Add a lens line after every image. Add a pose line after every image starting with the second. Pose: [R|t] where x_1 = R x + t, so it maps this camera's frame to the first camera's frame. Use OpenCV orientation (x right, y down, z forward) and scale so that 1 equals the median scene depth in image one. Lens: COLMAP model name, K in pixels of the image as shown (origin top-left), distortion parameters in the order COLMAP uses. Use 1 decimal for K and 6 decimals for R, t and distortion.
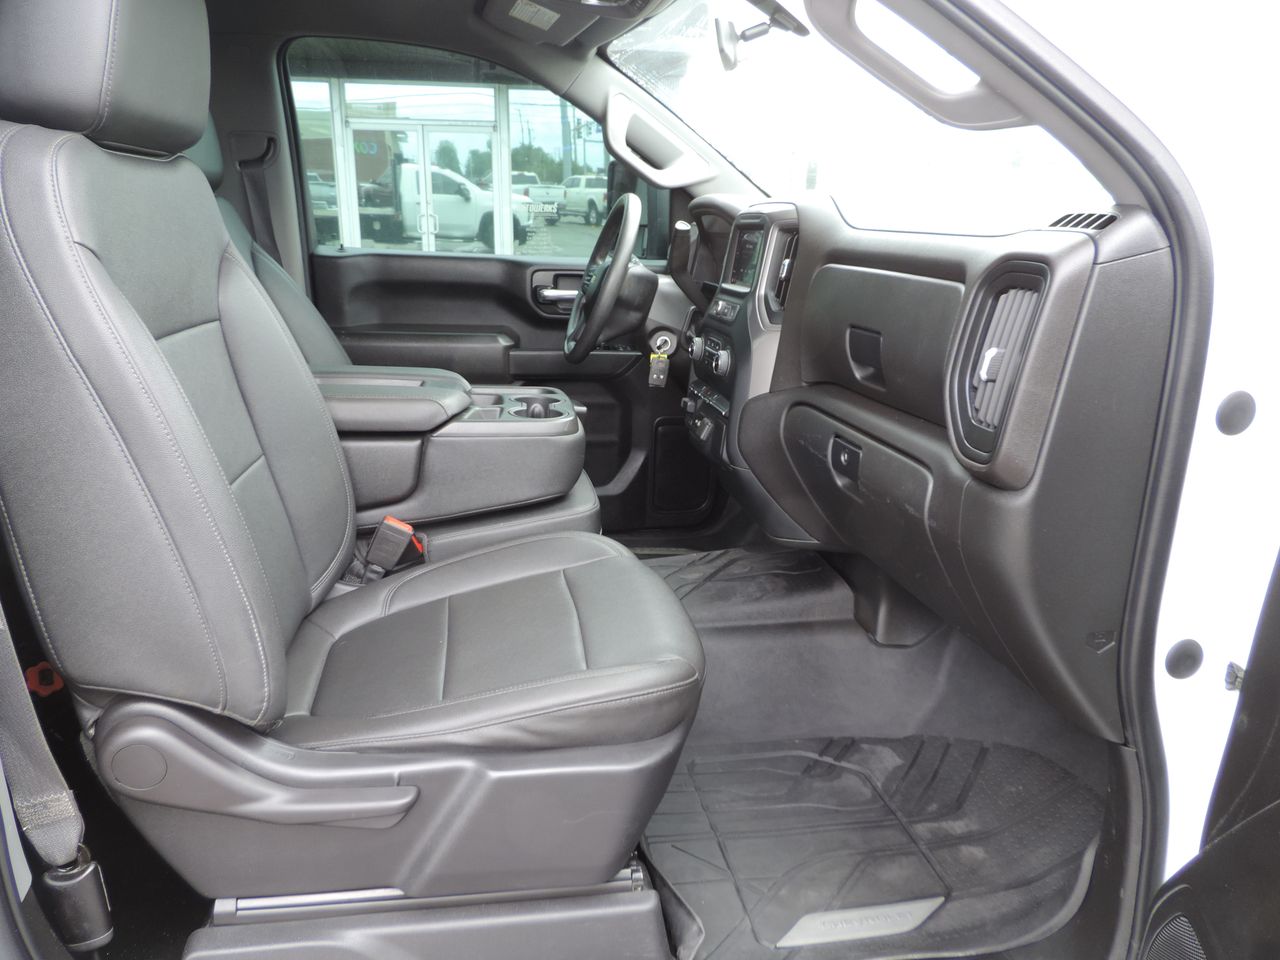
lens RADIAL K [[922.9, 0, 640.0], [0, 922.9, 480.0], [0, 0, 1]] dist [0.003543, 0.002913]
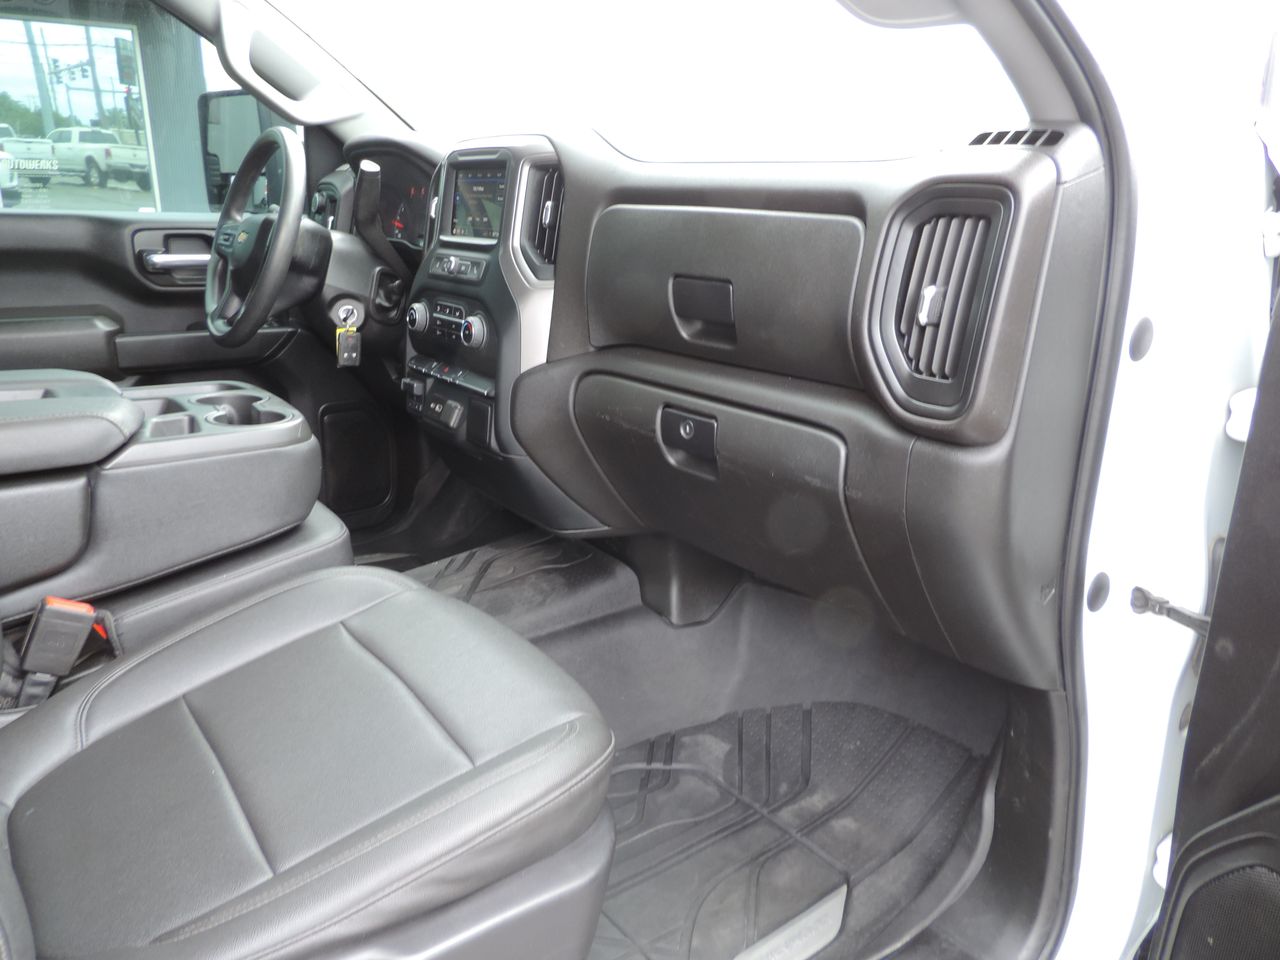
lens RADIAL K [[915.3, 0, 640.0], [0, 915.3, 480.0], [0, 0, 1]] dist [-0.010937, -0.001834]
pose [[0.886452, -0.140703, 0.440914, -0.163456], [0.123077, 0.990031, 0.068490, -0.034930], [-0.446155, -0.006447, 0.894932, 0.212606]]
